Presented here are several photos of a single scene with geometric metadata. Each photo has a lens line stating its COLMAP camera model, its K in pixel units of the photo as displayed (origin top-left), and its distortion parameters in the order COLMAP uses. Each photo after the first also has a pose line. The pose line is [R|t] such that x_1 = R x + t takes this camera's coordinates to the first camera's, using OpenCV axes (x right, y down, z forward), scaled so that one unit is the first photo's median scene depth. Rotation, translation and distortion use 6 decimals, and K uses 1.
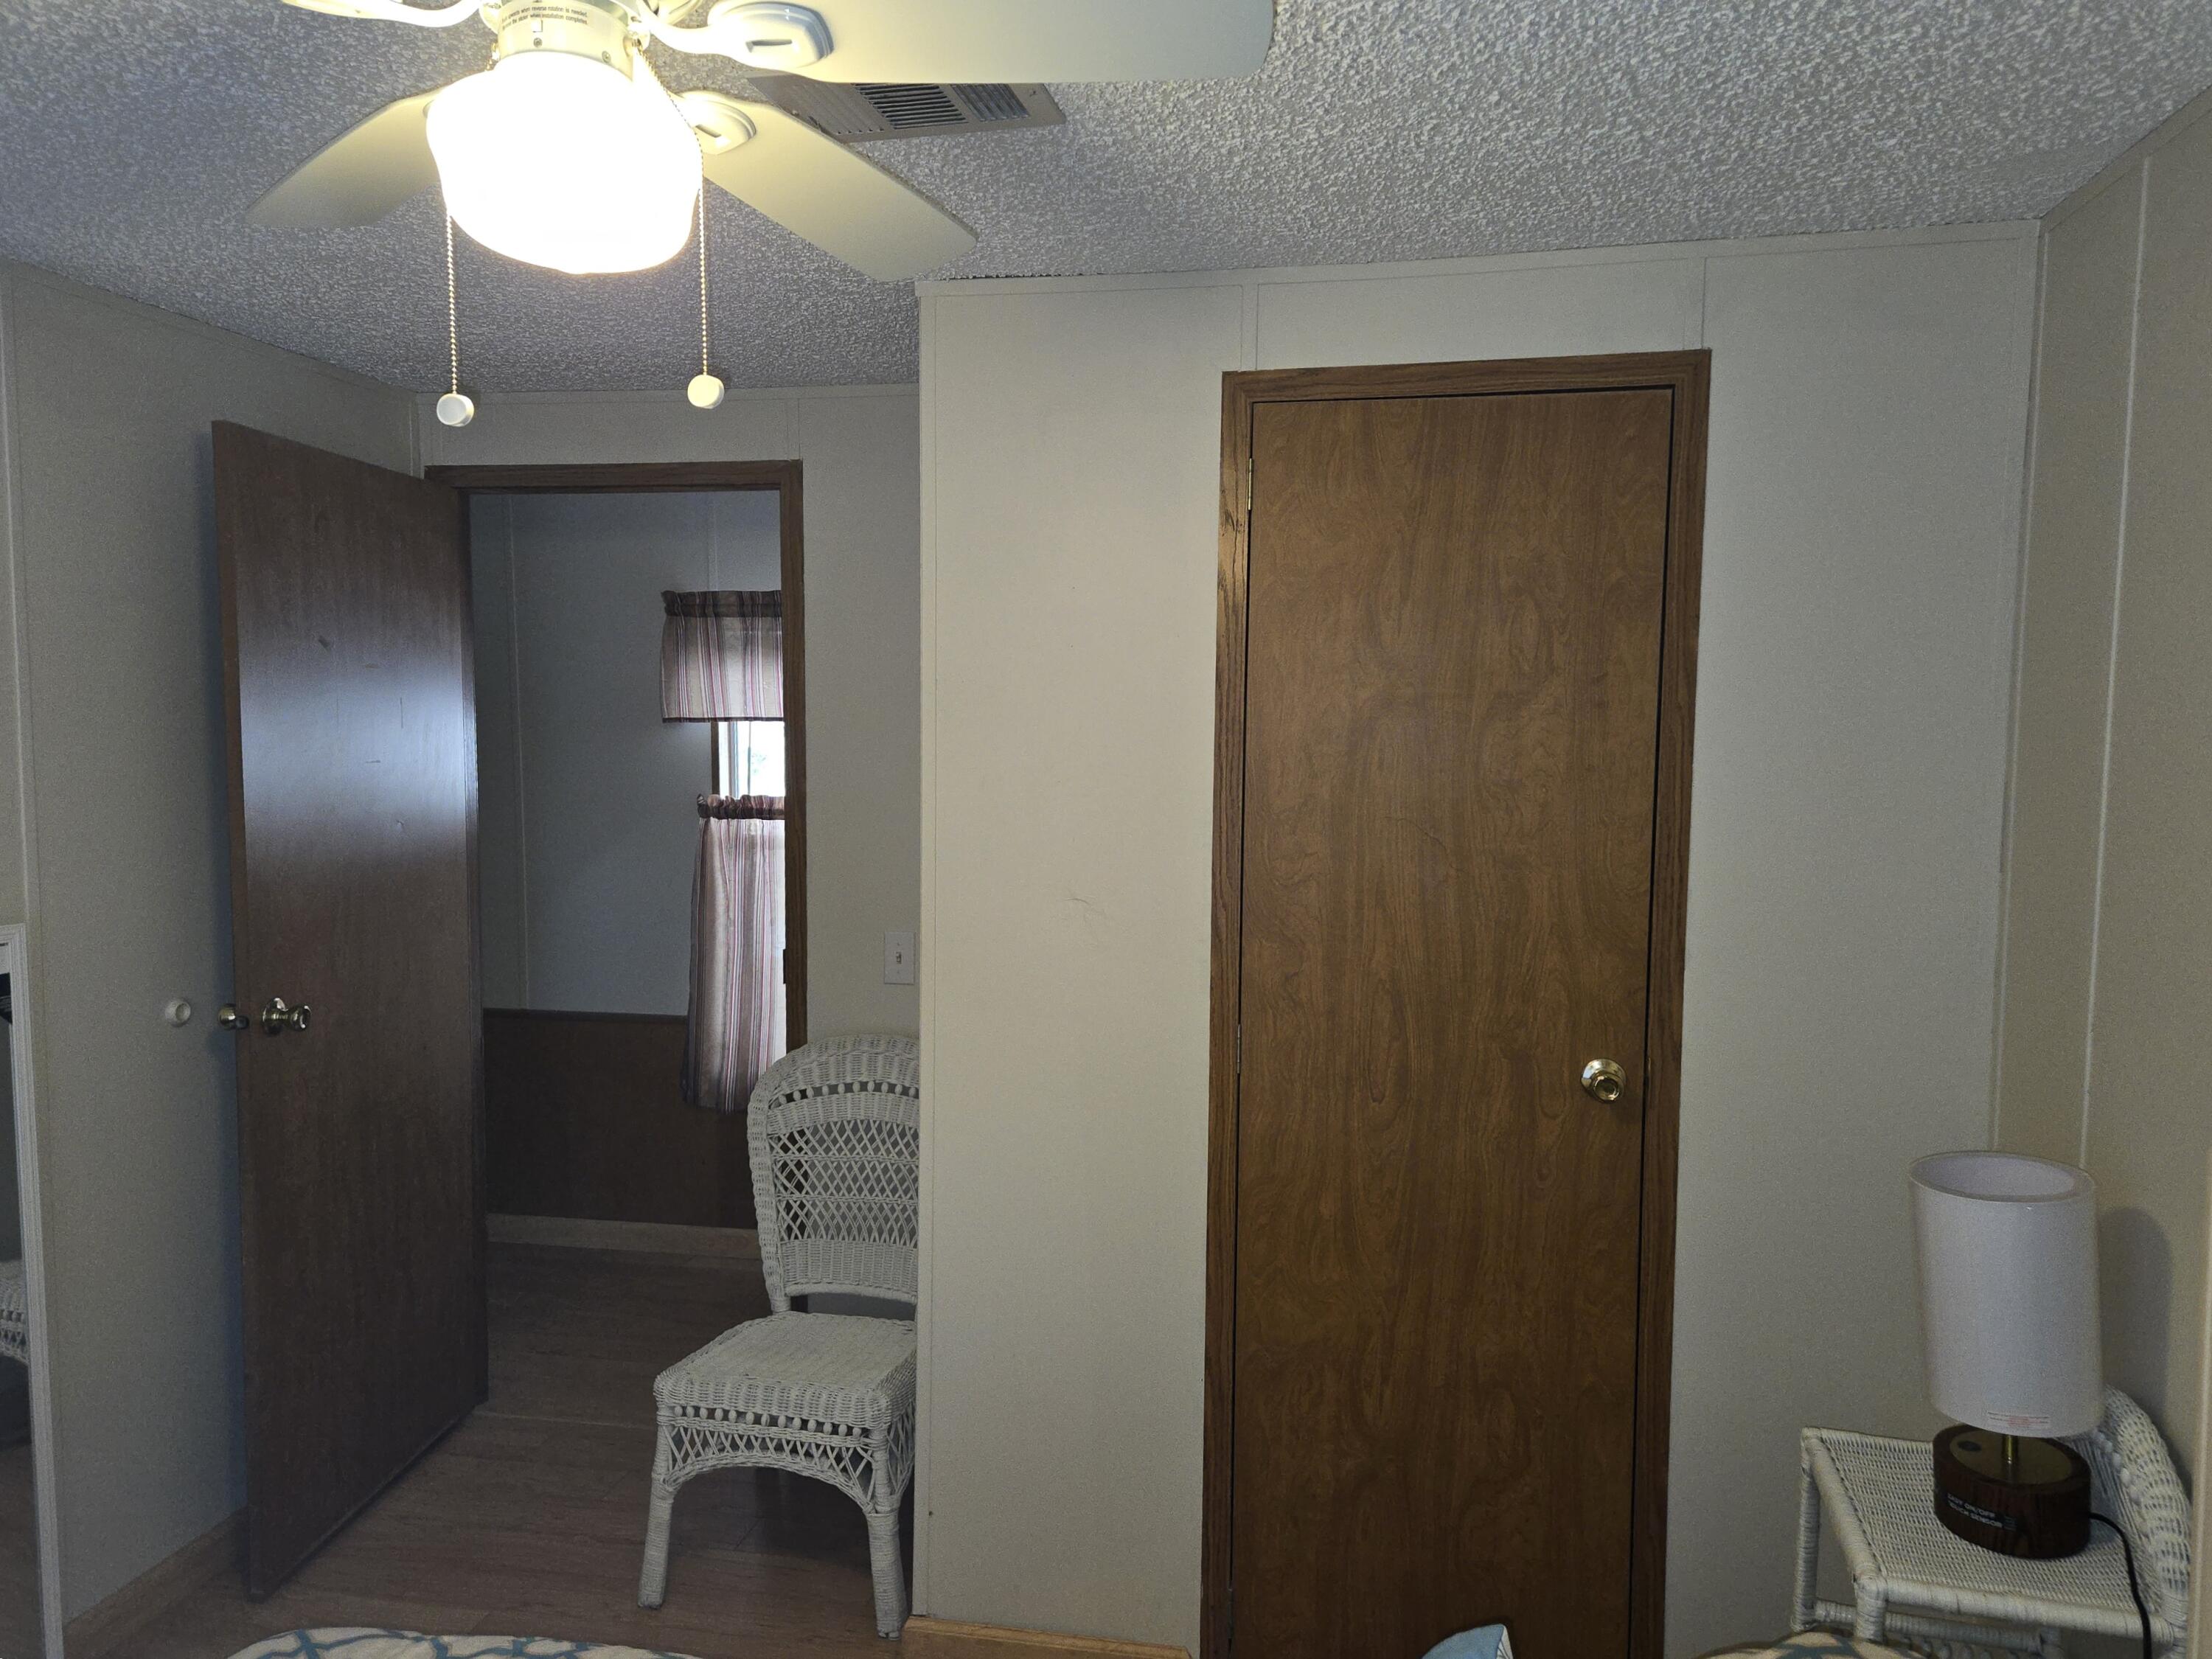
lens RADIAL K [[1468.0, 0, 1167.5], [0, 1468.0, 826.7], [0, 0, 1]] dist [0.095455, -0.060972]
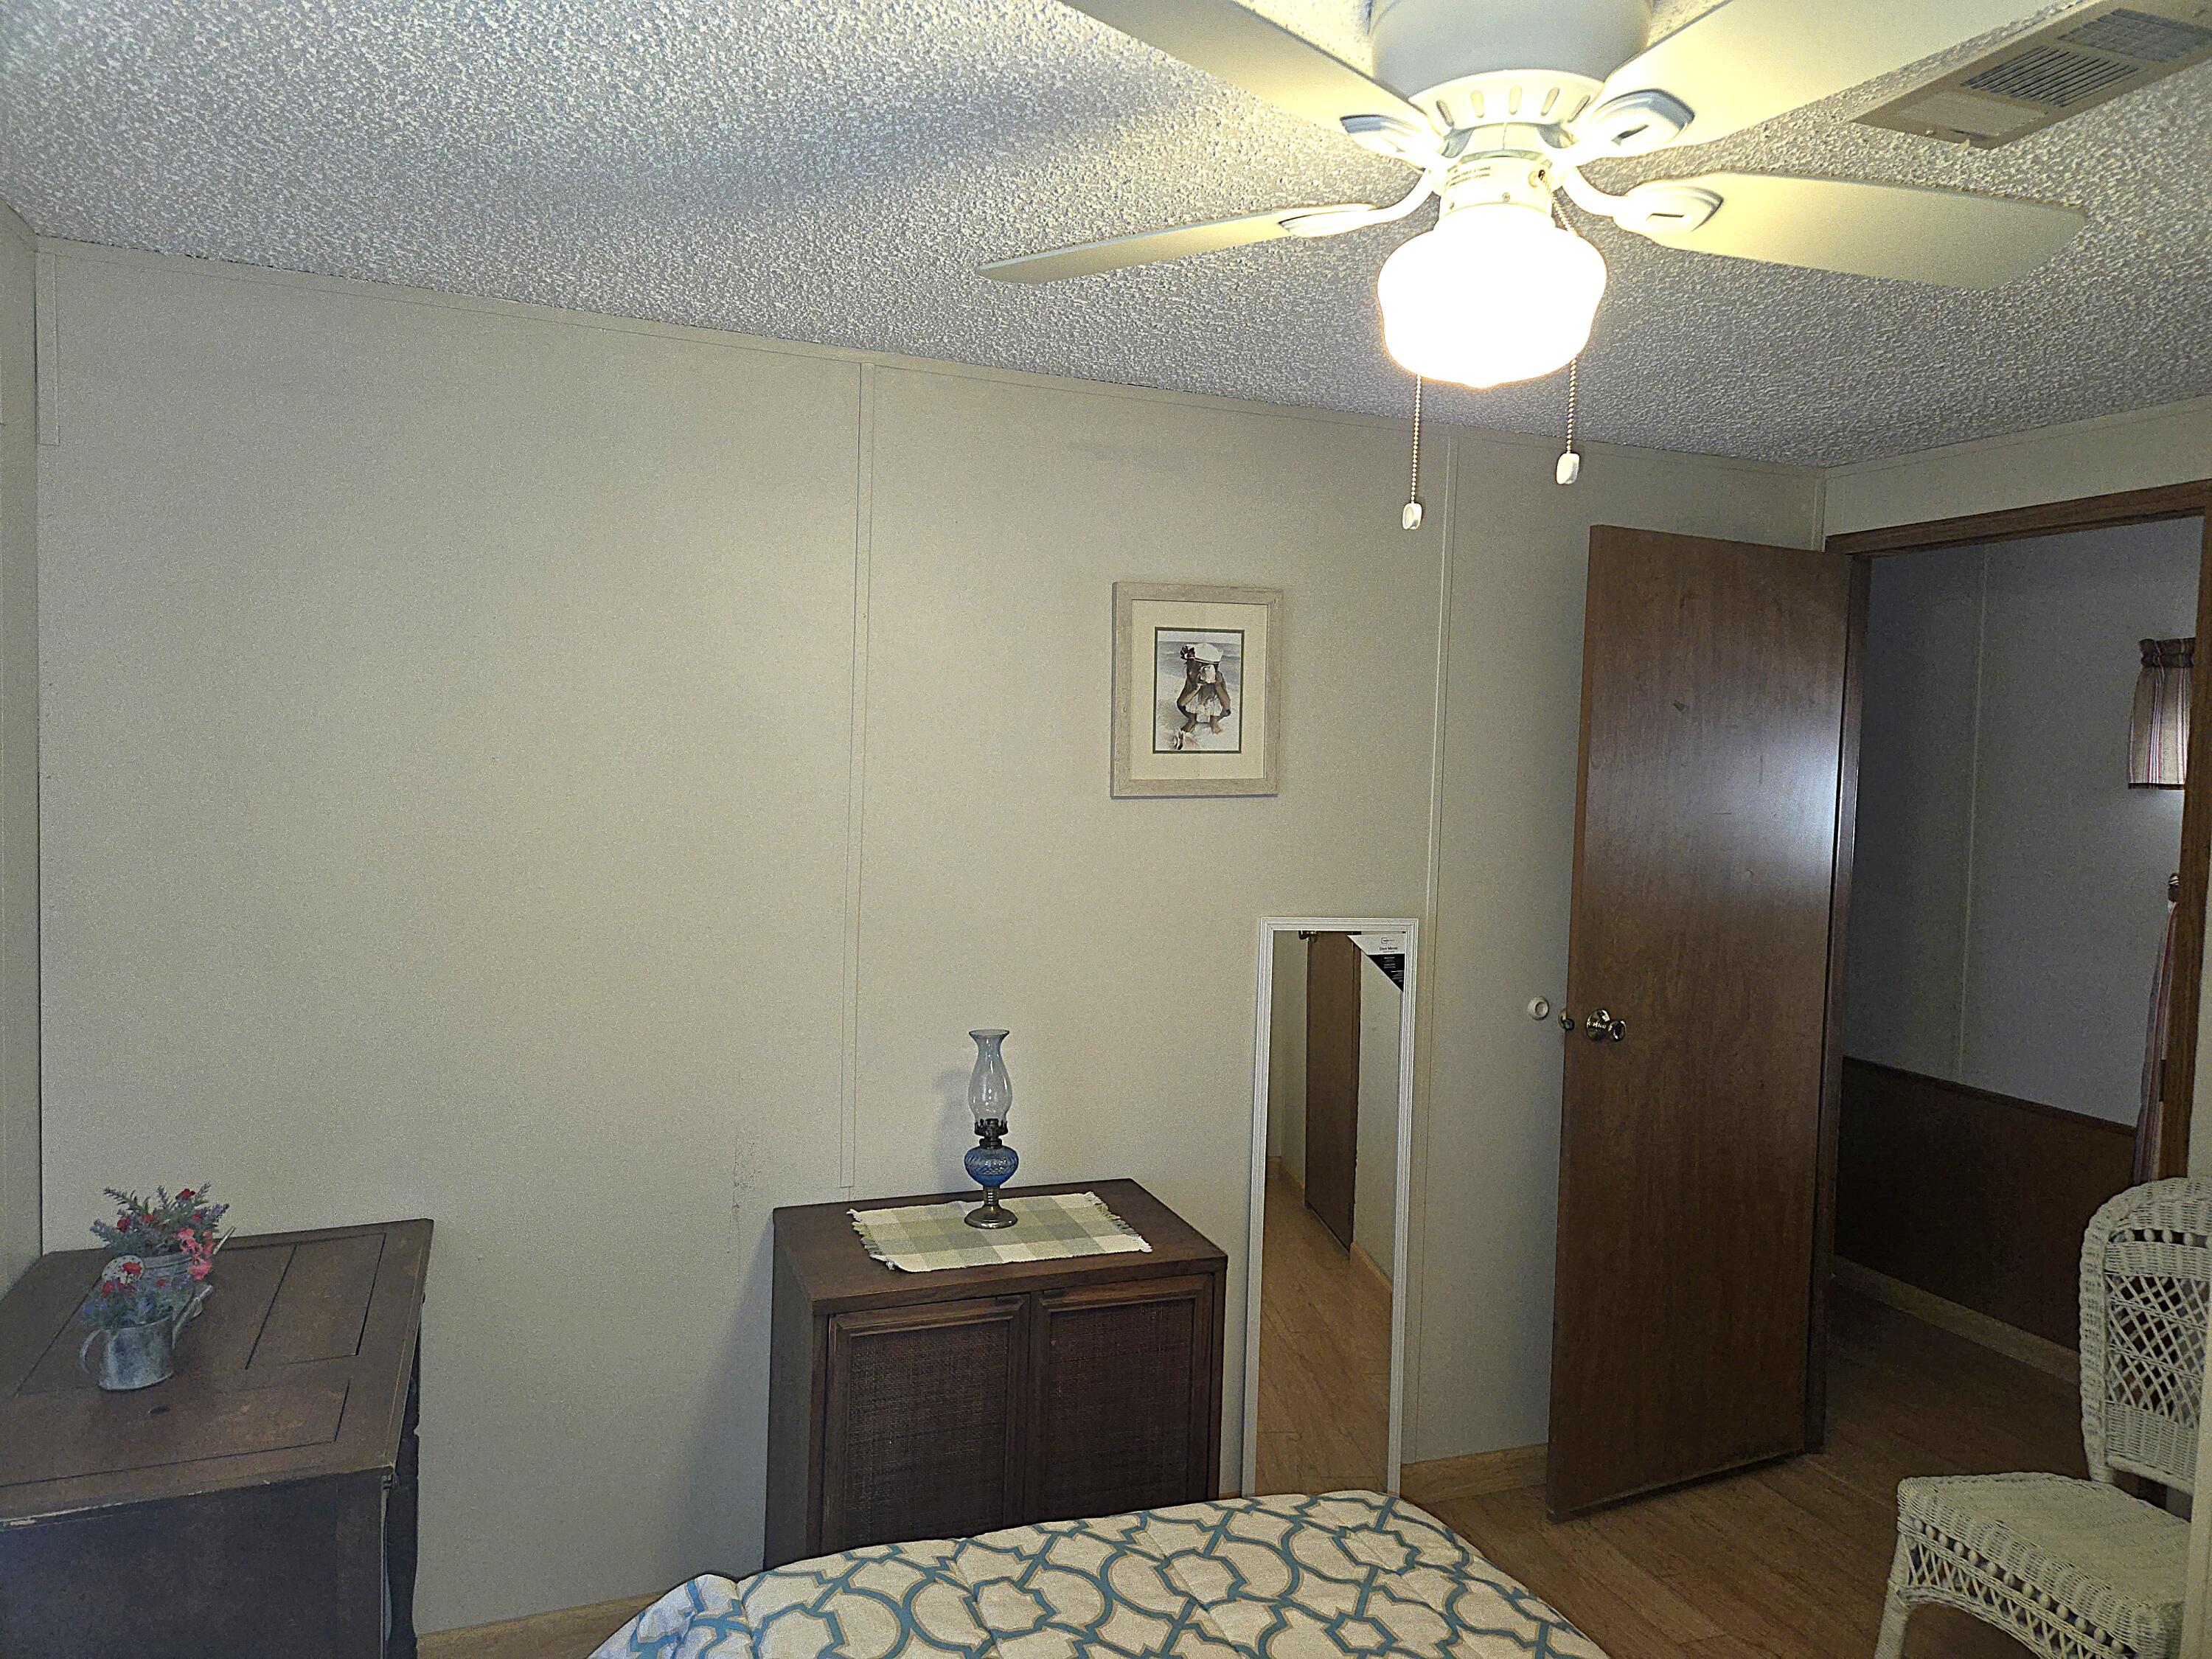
lens RADIAL K [[1468.0, 0, 1167.5], [0, 1468.0, 826.7], [0, 0, 1]] dist [0.095455, -0.060972]
pose [[0.571049, 0.054732, -0.819089, 0.122676], [-0.088628, 0.996053, 0.004767, -0.002916], [0.816118, 0.069872, 0.573646, 0.043974]]
